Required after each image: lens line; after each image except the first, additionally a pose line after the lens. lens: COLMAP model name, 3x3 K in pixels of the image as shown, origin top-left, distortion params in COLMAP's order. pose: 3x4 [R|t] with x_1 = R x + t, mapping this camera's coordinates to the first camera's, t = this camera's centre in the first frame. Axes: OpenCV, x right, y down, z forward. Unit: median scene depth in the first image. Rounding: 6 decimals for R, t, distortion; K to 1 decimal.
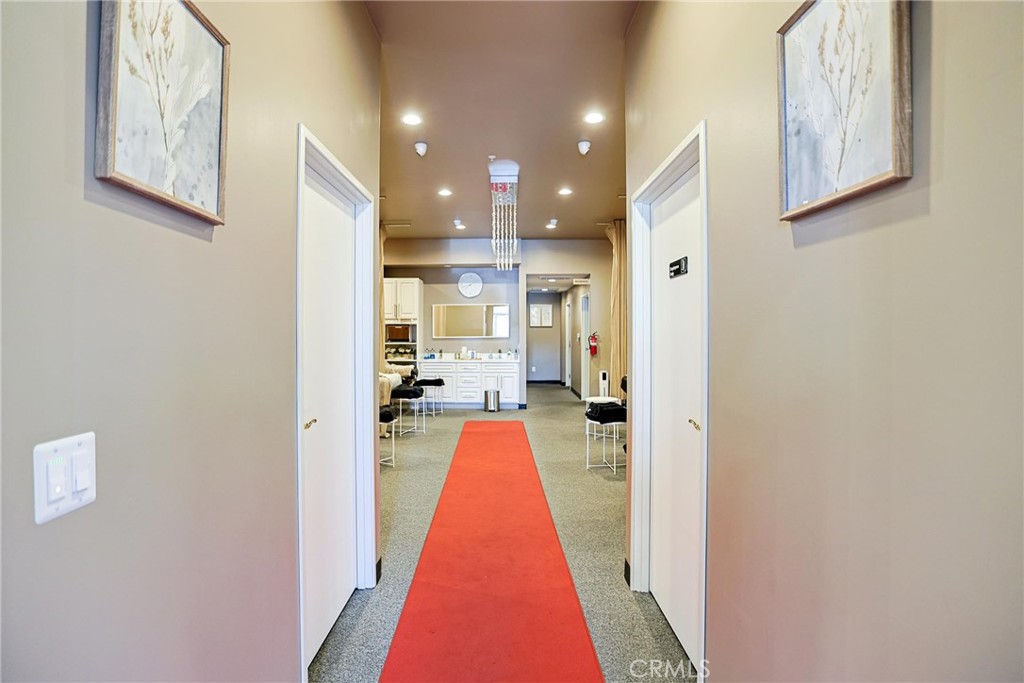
lens RADIAL K [[505.4, 0, 495.3], [0, 505.4, 330.1], [0, 0, 1]] dist [-0.057866, 0.023201]
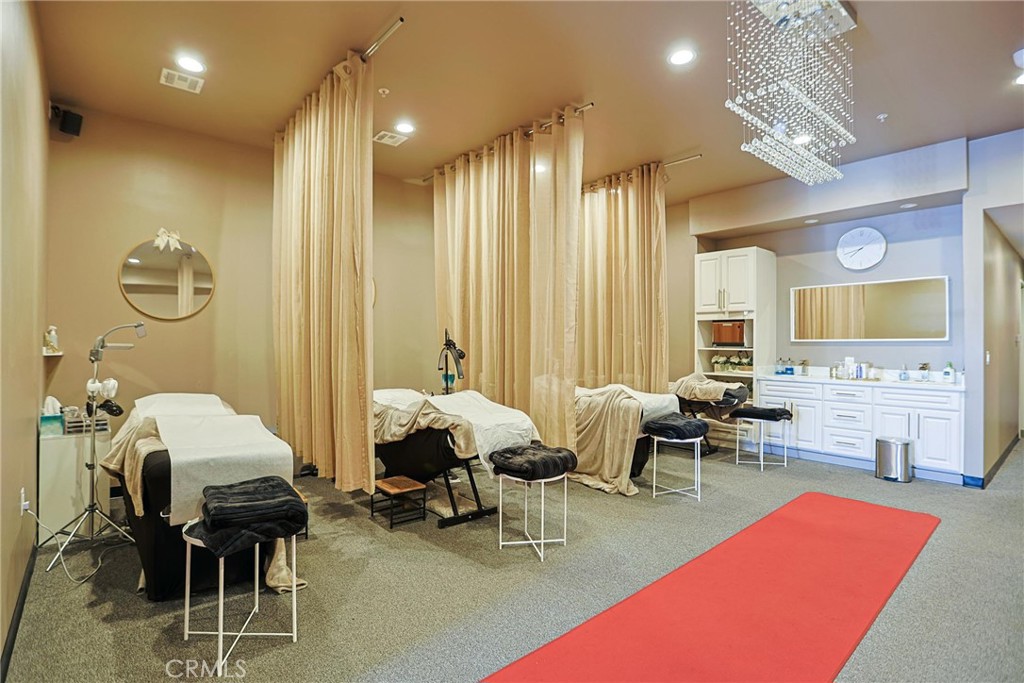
lens RADIAL K [[505.4, 0, 493.4], [0, 505.4, 338.6], [0, 0, 1]] dist [-0.057866, 0.023201]
pose [[0.649929, -0.000147, -0.759995, 0.109007], [-0.000682, 0.999999, -0.000777, 0.013609], [0.759995, 0.001024, 0.649929, 0.339704]]
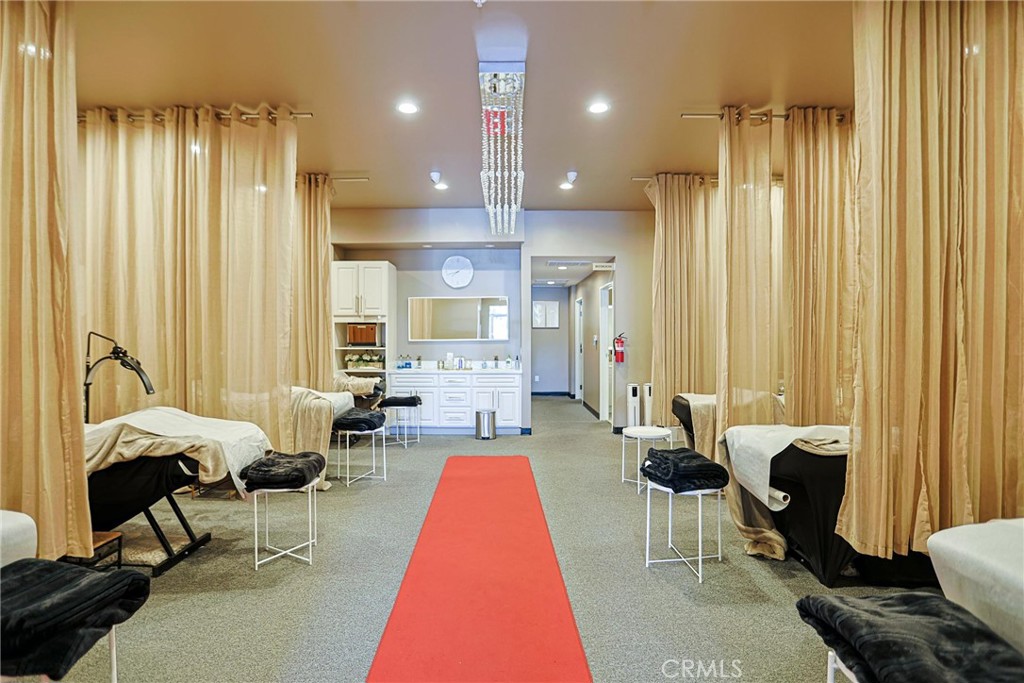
lens RADIAL K [[505.4, 0, 504.0], [0, 505.4, 340.1], [0, 0, 1]] dist [-0.057866, 0.023201]
pose [[0.999755, -0.000920, 0.022138, 0.004097], [0.000659, 0.999930, 0.011804, 0.005471], [-0.022147, -0.011787, 0.999685, 0.245111]]
